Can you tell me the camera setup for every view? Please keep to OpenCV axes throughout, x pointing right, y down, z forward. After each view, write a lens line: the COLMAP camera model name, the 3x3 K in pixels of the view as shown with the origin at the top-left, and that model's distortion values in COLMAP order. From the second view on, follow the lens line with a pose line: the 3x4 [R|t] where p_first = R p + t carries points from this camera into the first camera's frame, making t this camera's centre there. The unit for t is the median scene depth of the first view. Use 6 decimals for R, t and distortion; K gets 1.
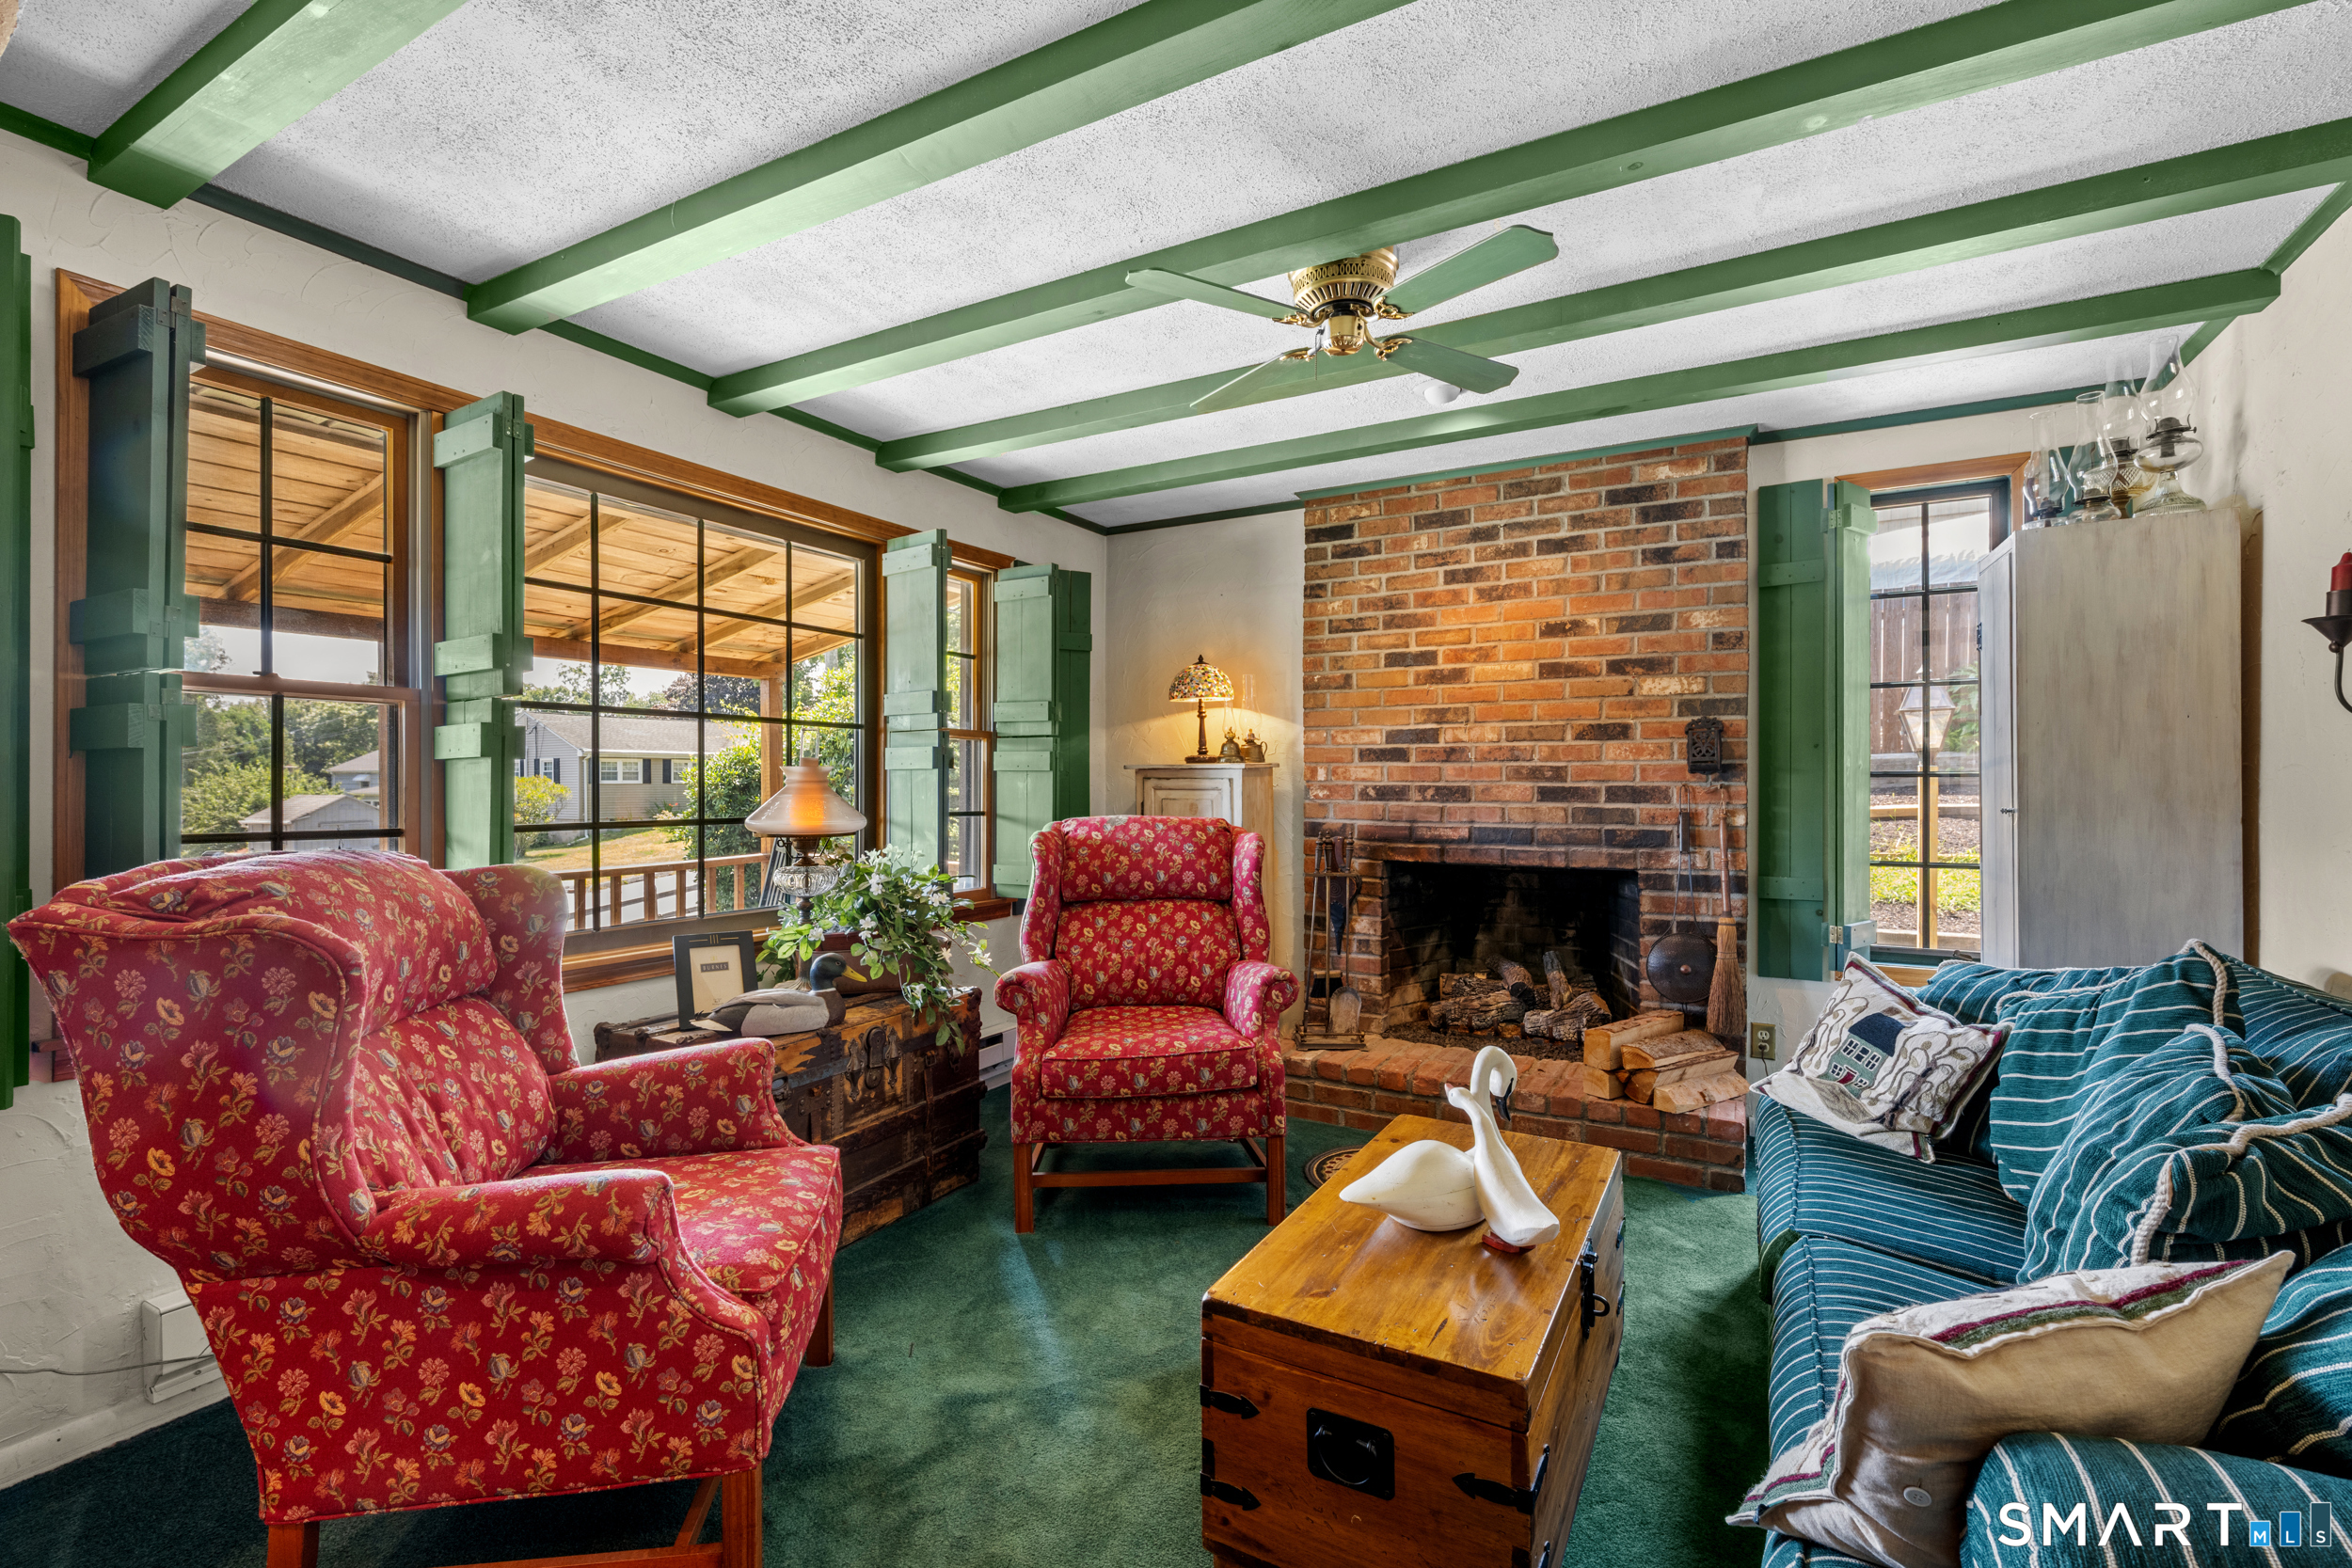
lens RADIAL K [[998.9, 0, 1180.7], [0, 998.9, 780.7], [0, 0, 1]] dist [0.001813, -0.000032]
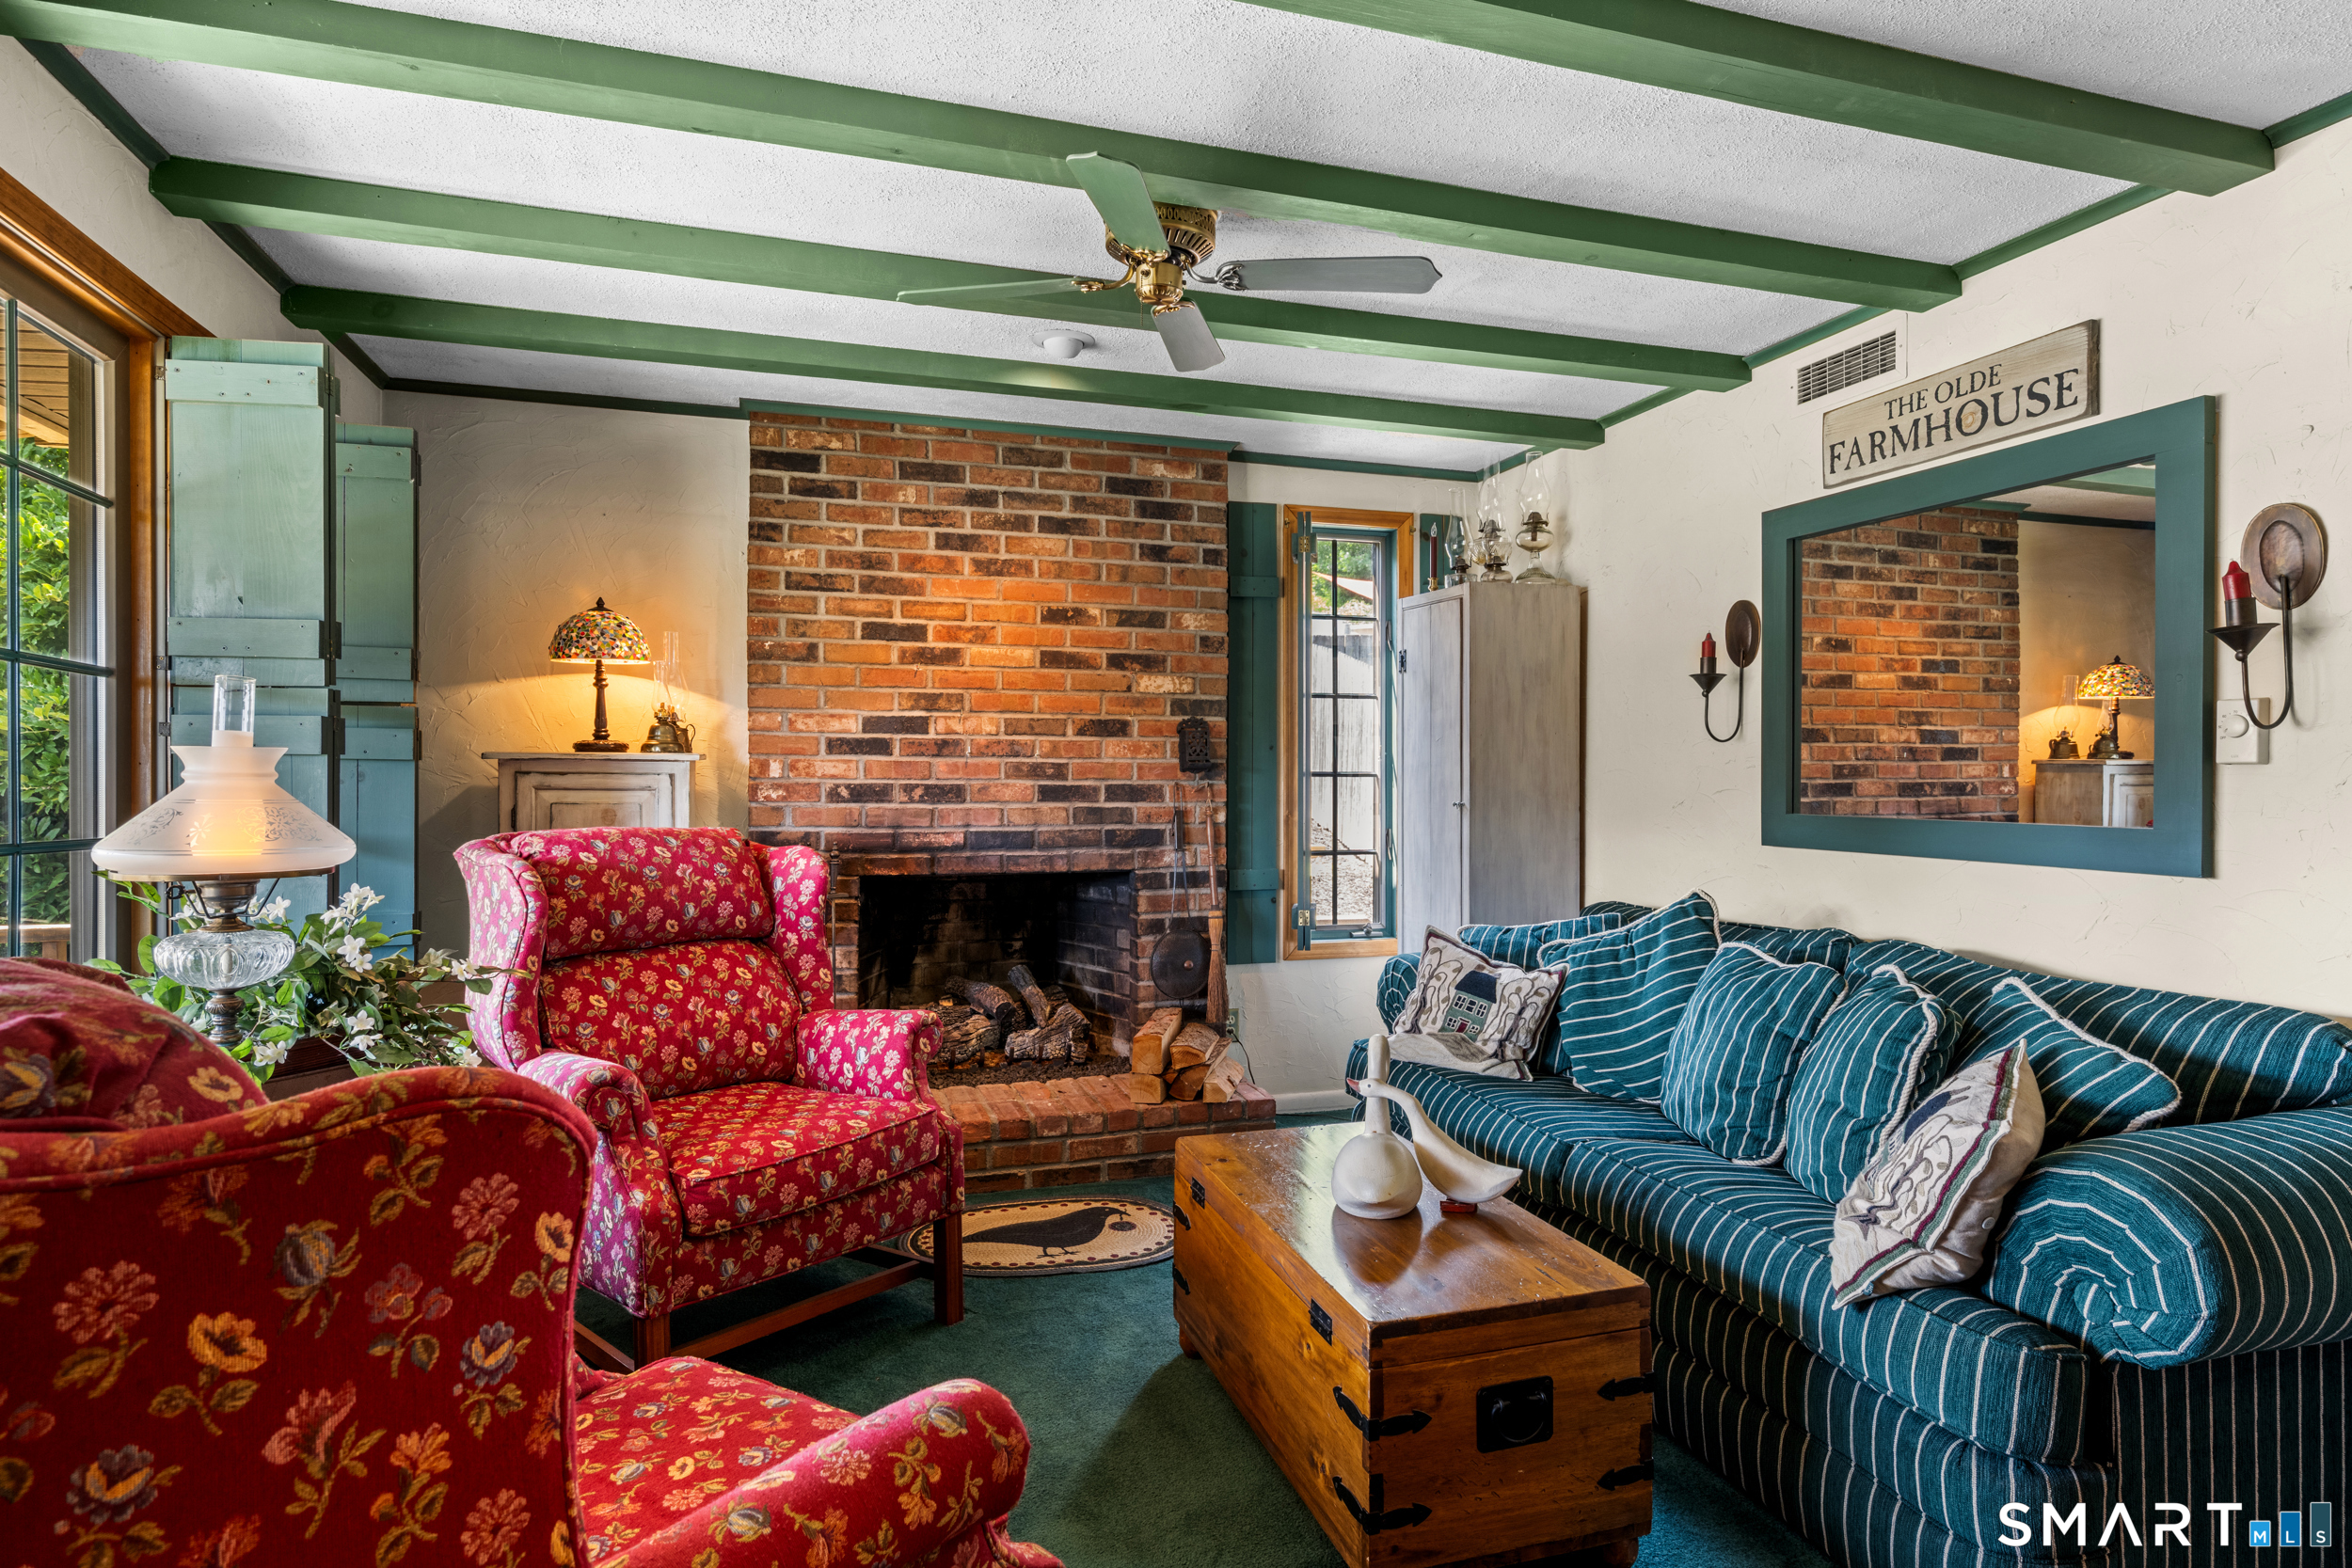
lens RADIAL K [[1227.5, 0, 1167.9], [0, 1227.5, 784.6], [0, 0, 1]] dist [-0.003199, 0.000161]
pose [[0.699365, 0.000111, 0.714765, -0.391379], [-0.003406, 0.999989, 0.003178, 0.001526], [-0.714757, -0.004657, 0.699358, 0.138530]]
